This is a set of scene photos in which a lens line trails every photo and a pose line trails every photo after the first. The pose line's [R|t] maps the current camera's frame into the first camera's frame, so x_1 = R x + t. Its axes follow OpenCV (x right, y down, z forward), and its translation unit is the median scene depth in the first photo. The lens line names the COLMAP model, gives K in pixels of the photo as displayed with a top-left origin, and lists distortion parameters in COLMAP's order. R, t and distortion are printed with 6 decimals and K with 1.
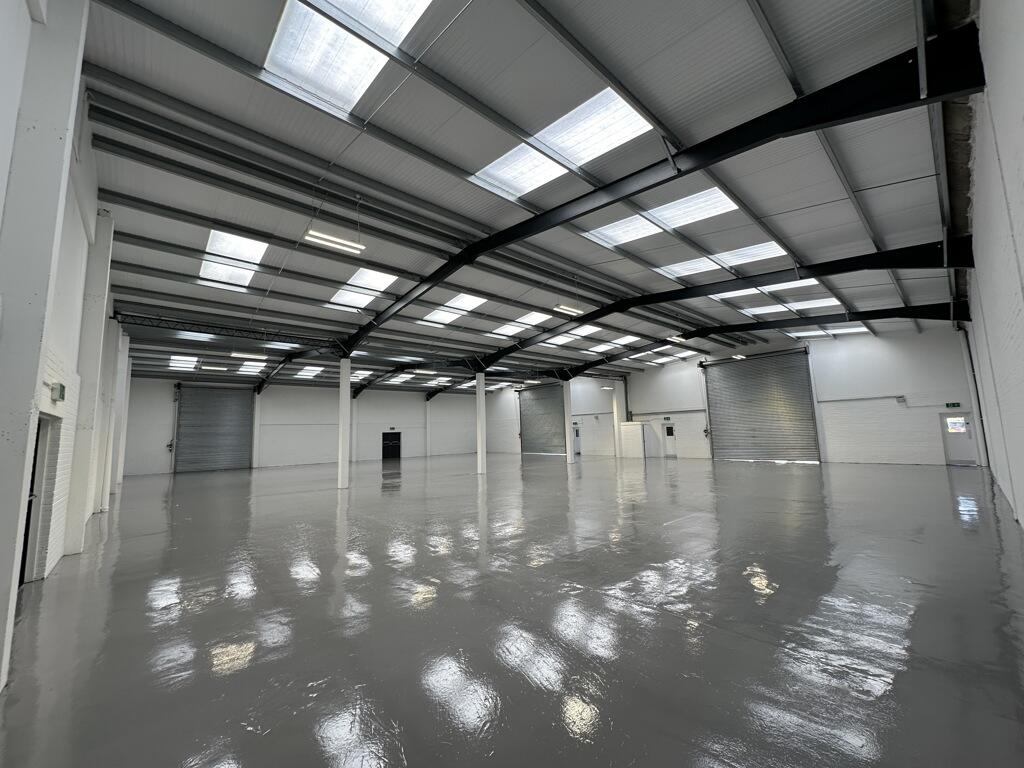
lens RADIAL K [[407.6, 0, 509.0], [0, 407.6, 387.9], [0, 0, 1]] dist [-0.000472, -0.000188]
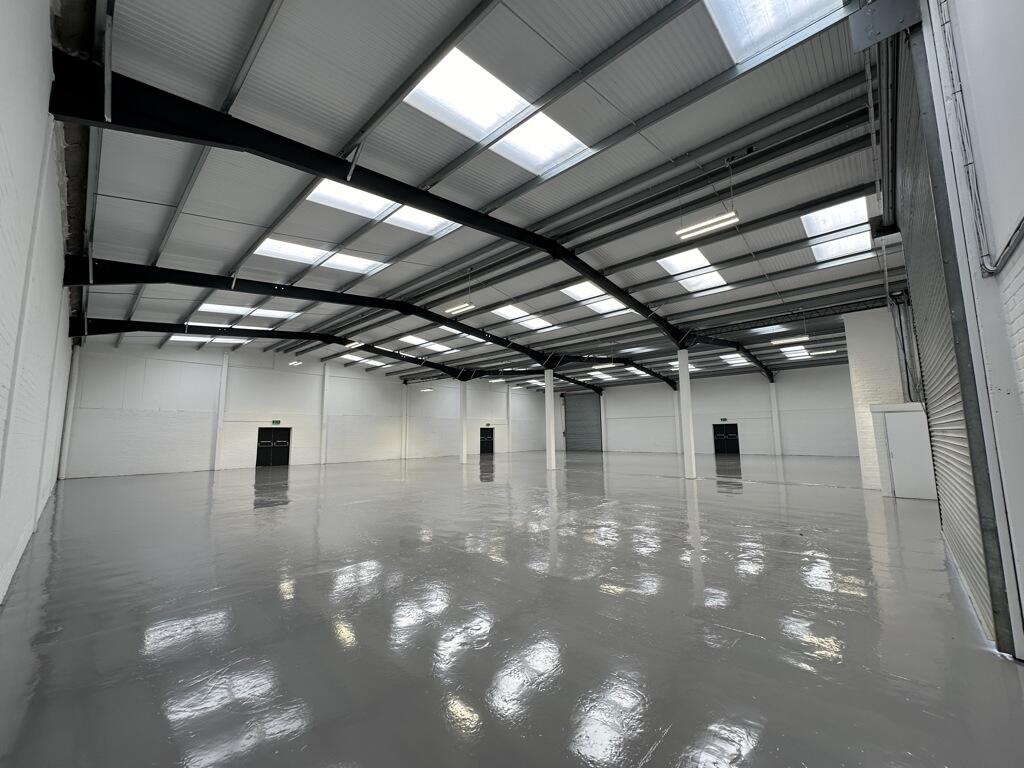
lens RADIAL K [[407.6, 0, 508.2], [0, 407.6, 379.6], [0, 0, 1]] dist [-0.000472, -0.000188]
pose [[0.078634, -0.099989, -0.991876, 0.533310], [0.120574, 0.988607, -0.090101, 0.039228], [0.989585, -0.112510, 0.089794, 0.475401]]
